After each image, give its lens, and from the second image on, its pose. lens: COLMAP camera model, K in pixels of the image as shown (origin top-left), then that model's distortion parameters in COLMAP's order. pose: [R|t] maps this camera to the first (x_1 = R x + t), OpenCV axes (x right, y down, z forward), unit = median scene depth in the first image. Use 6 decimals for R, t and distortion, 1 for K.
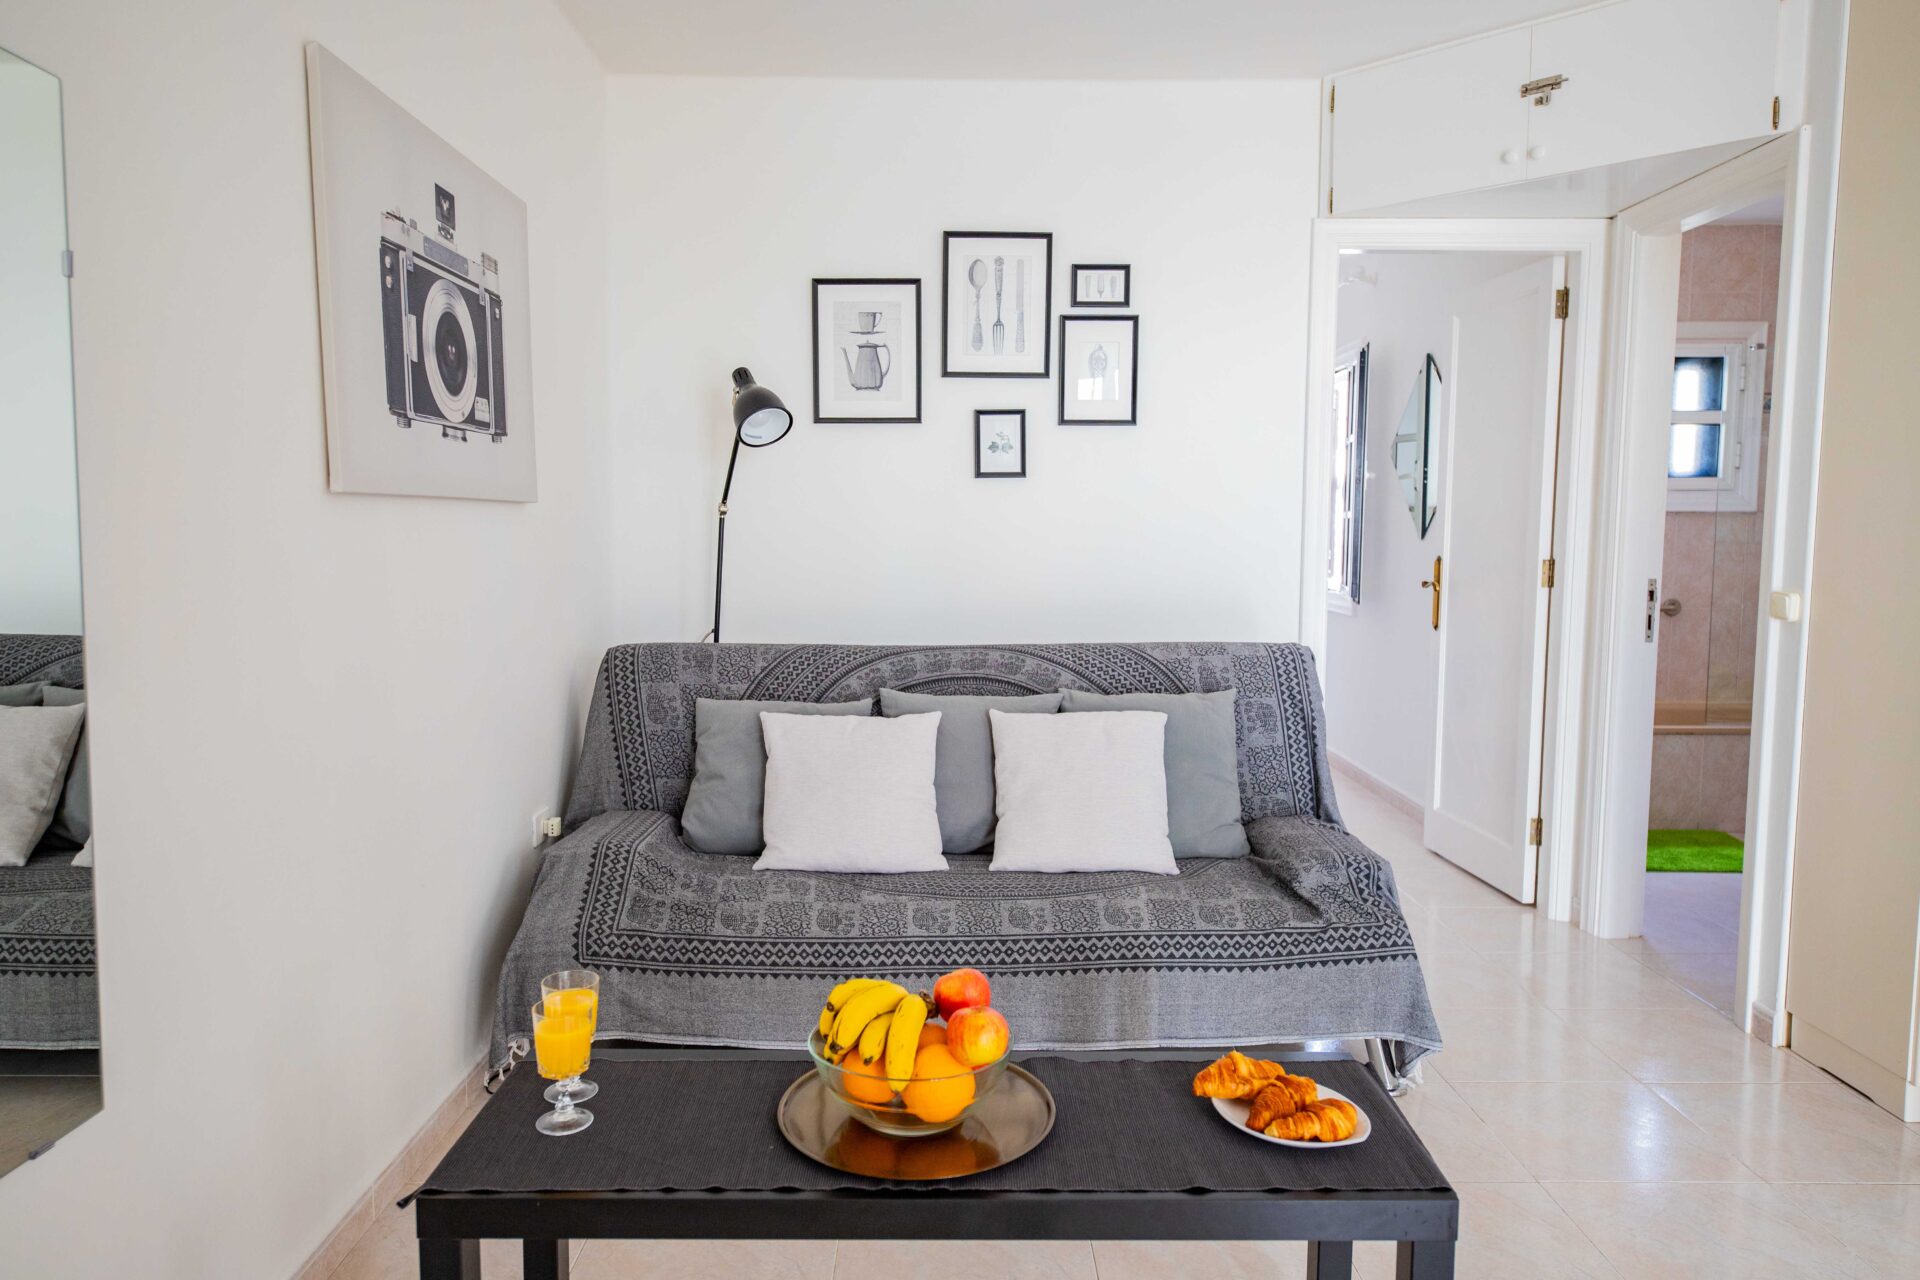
lens RADIAL K [[1246.1, 0, 955.6], [0, 1246.1, 644.0], [0, 0, 1]] dist [0.002762, -0.002067]
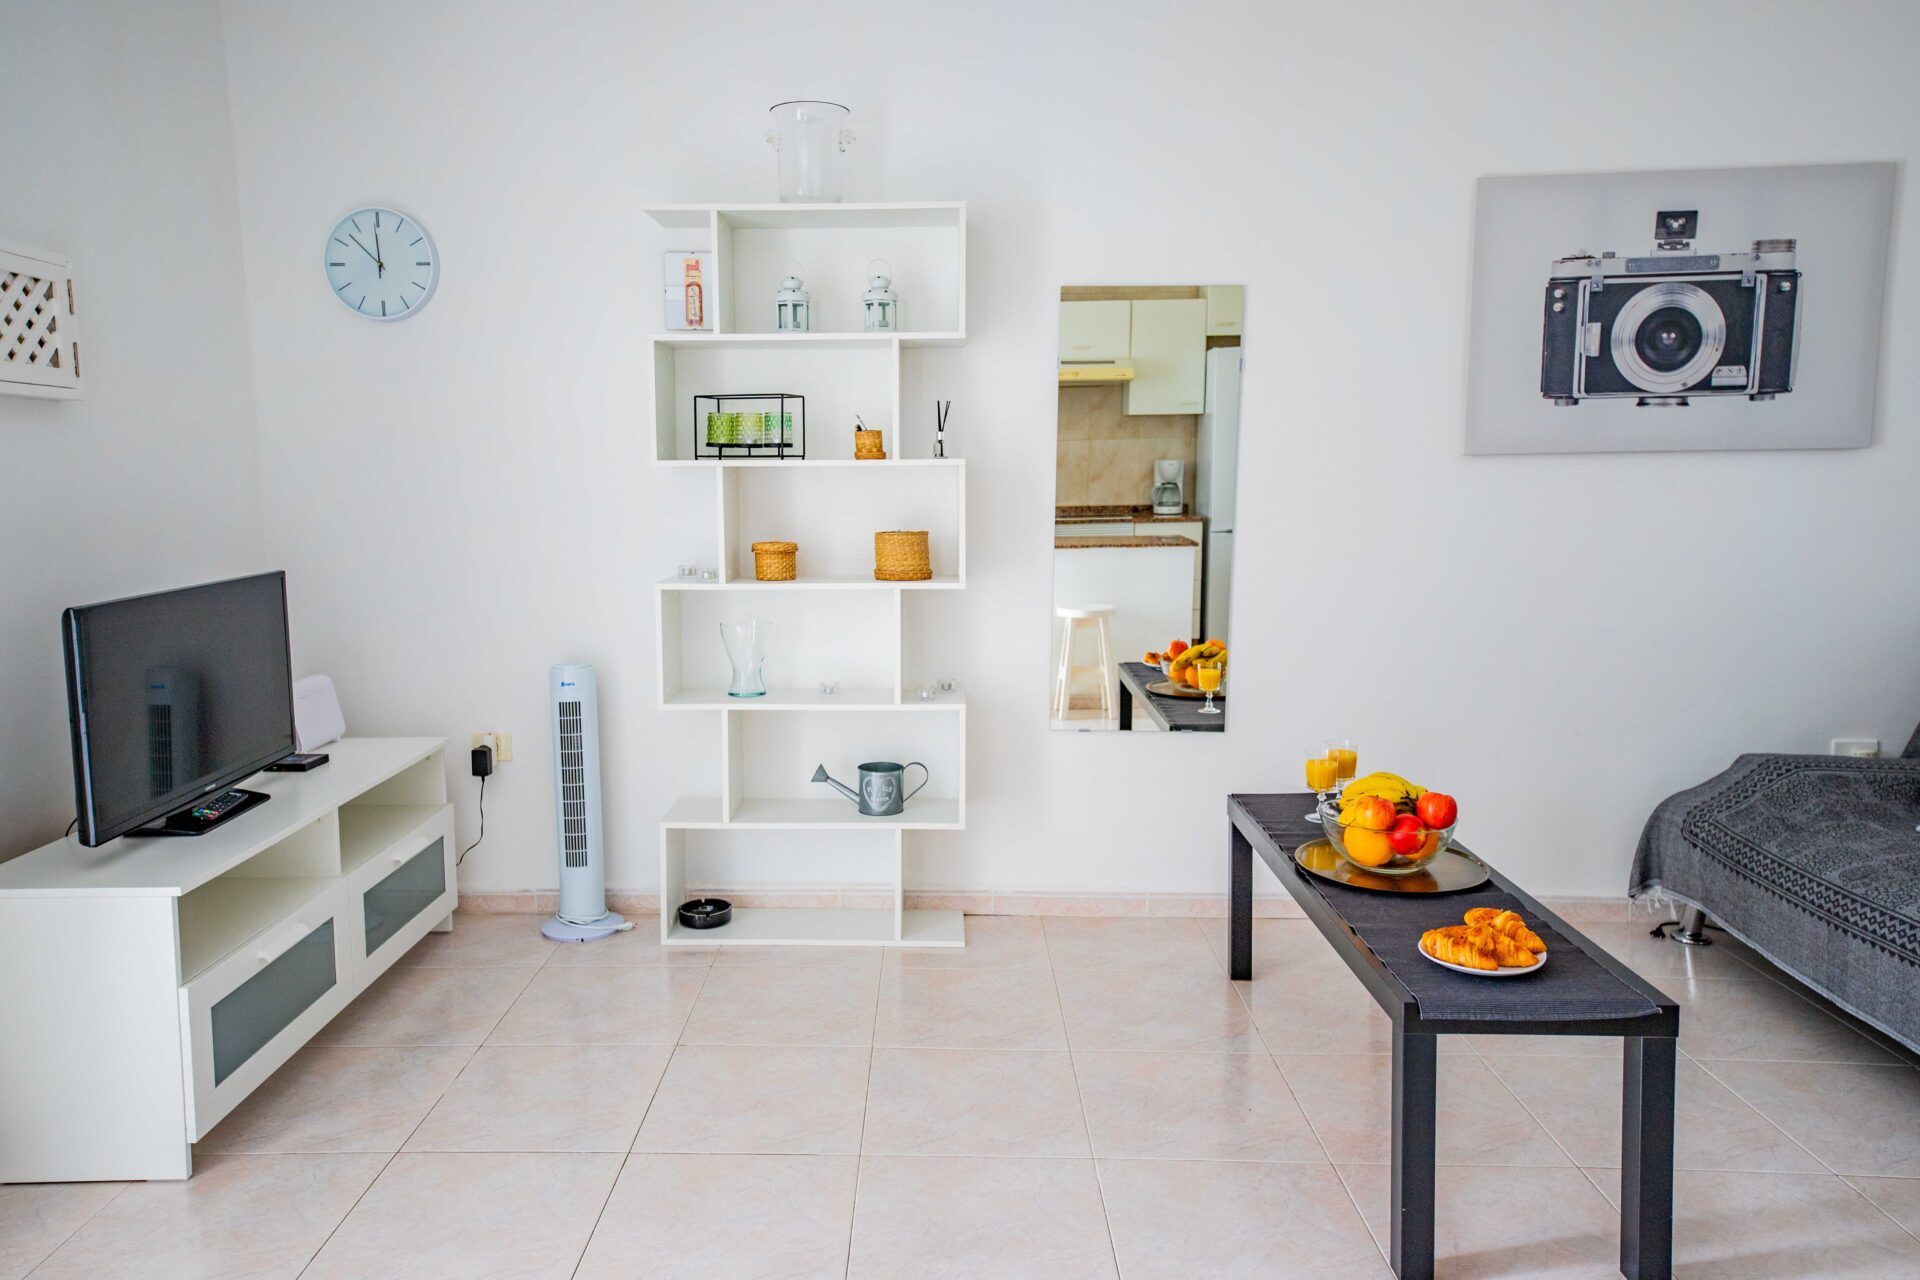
lens RADIAL K [[1285.1, 0, 894.8], [0, 1285.1, 618.3], [0, 0, 1]] dist [0.048274, 0.002438]
pose [[-0.042894, 0.118361, -0.992044, 0.776308], [-0.085857, 0.988848, 0.121692, -0.033444], [0.995384, 0.090394, -0.032254, 0.209919]]
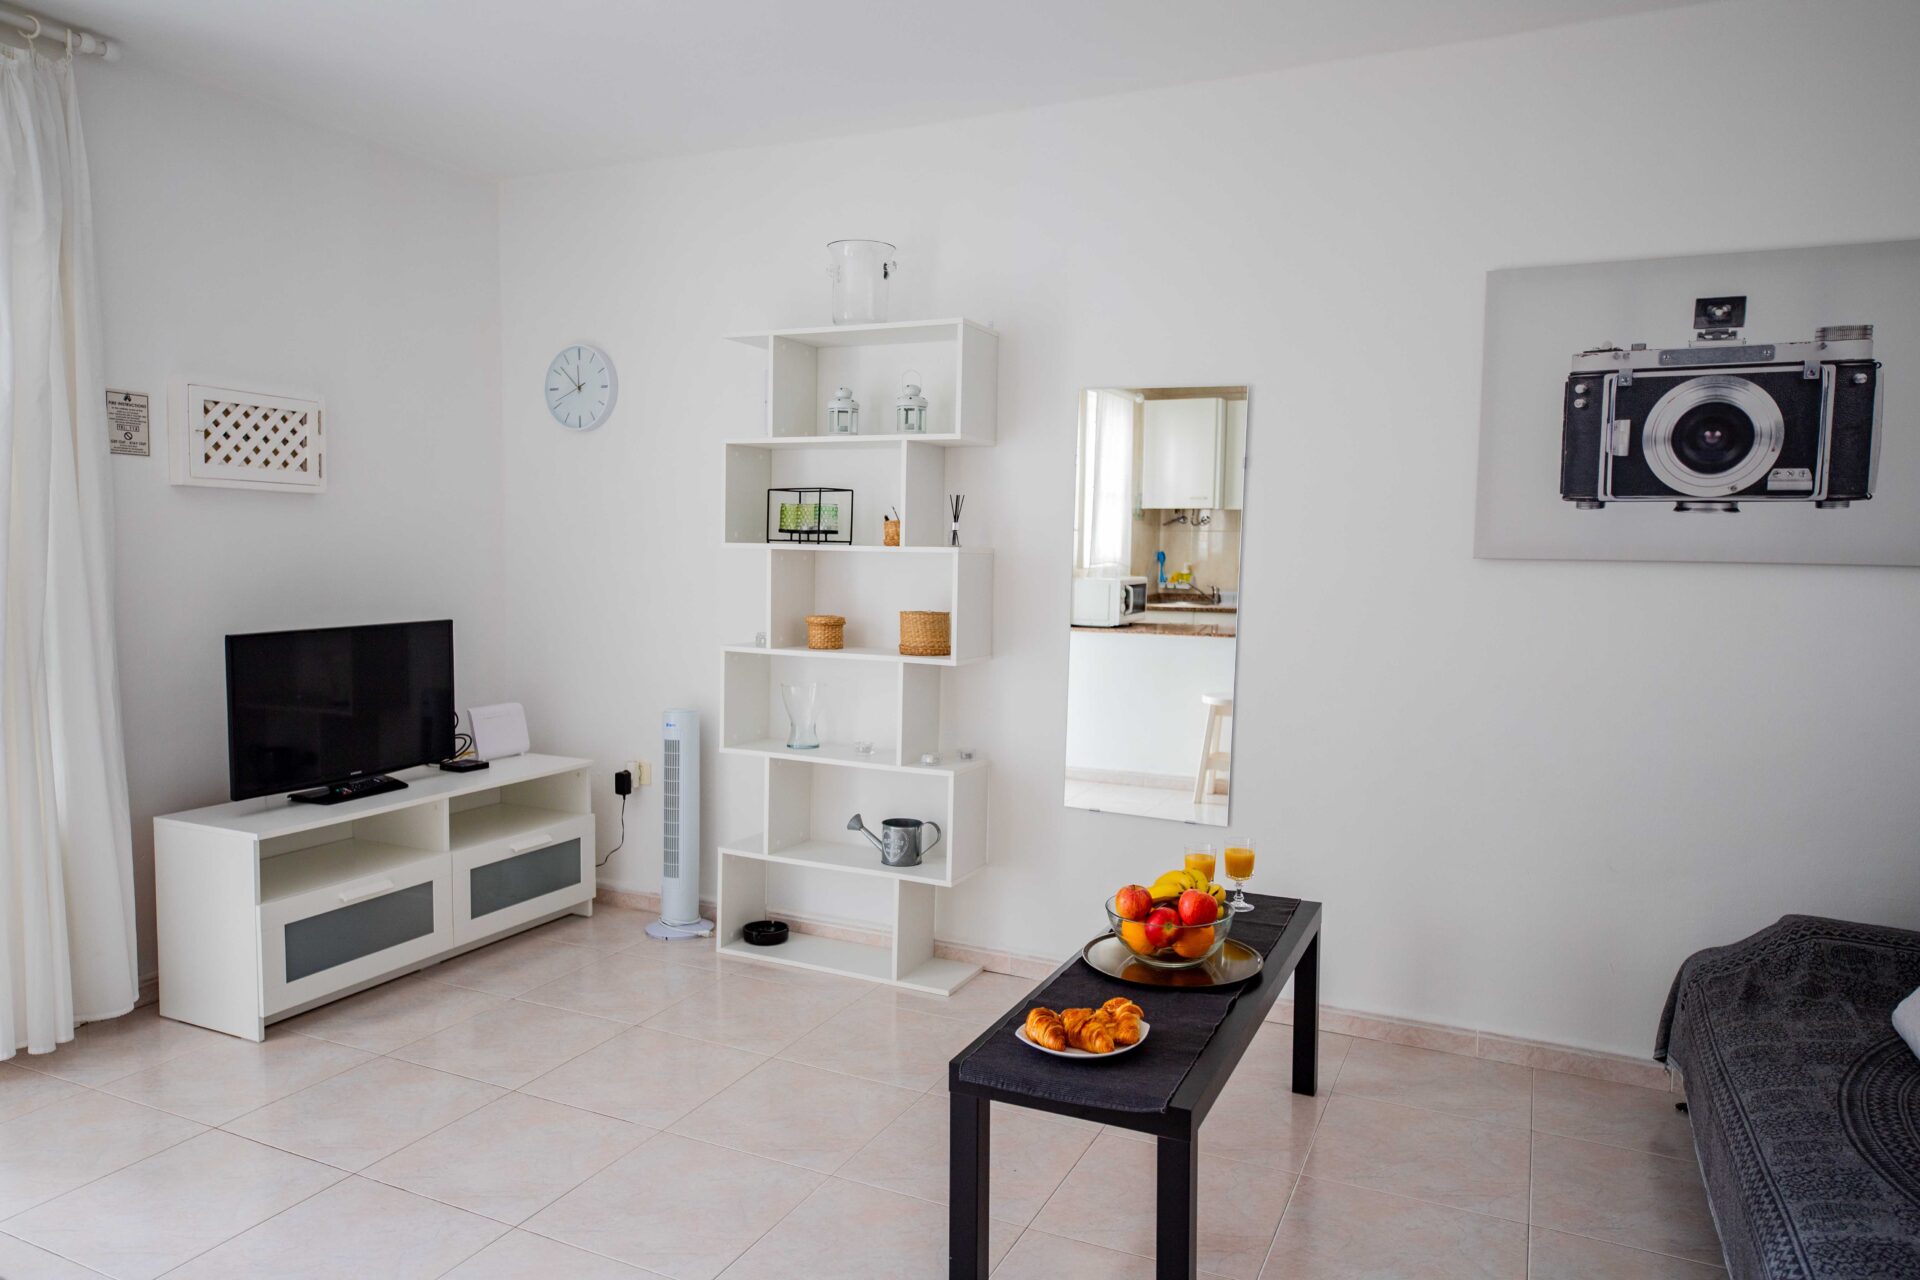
lens RADIAL K [[1246.1, 0, 955.6], [0, 1246.1, 644.0], [0, 0, 1]] dist [0.002762, -0.002067]
pose [[-0.431999, 0.063284, -0.899651, 0.731367], [-0.102526, 0.987622, 0.118704, -0.084107], [0.896028, 0.143517, -0.420163, 0.680327]]
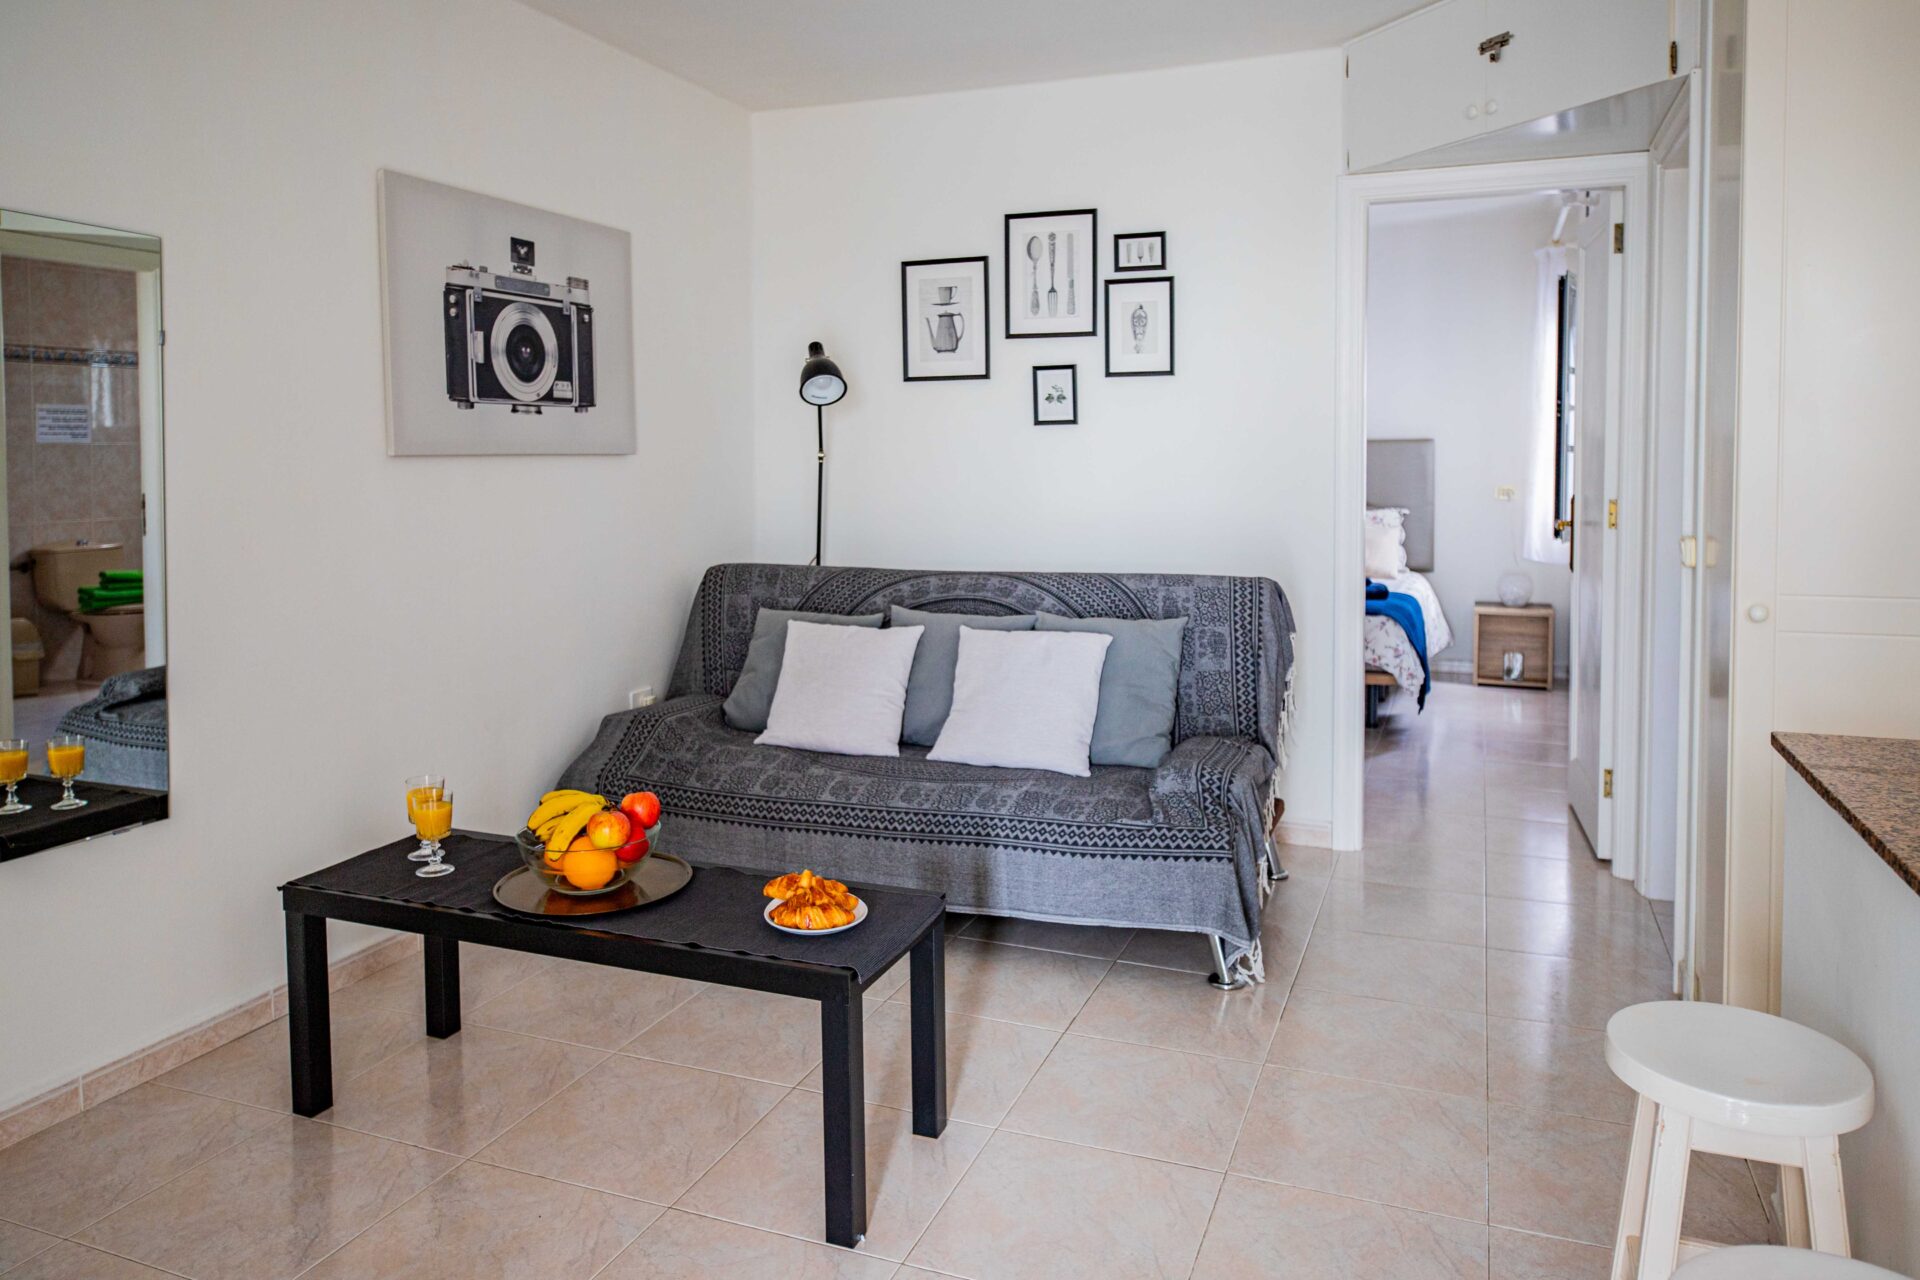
lens RADIAL K [[1292.6, 0, 984.7], [0, 1292.6, 519.2], [0, 0, 1]] dist [-0.004382, -0.000927]
pose [[0.932907, 0.011180, -0.359945, 0.470080], [-0.026622, 0.998924, -0.037974, -0.002216], [0.359133, 0.045008, 0.932201, -0.131529]]
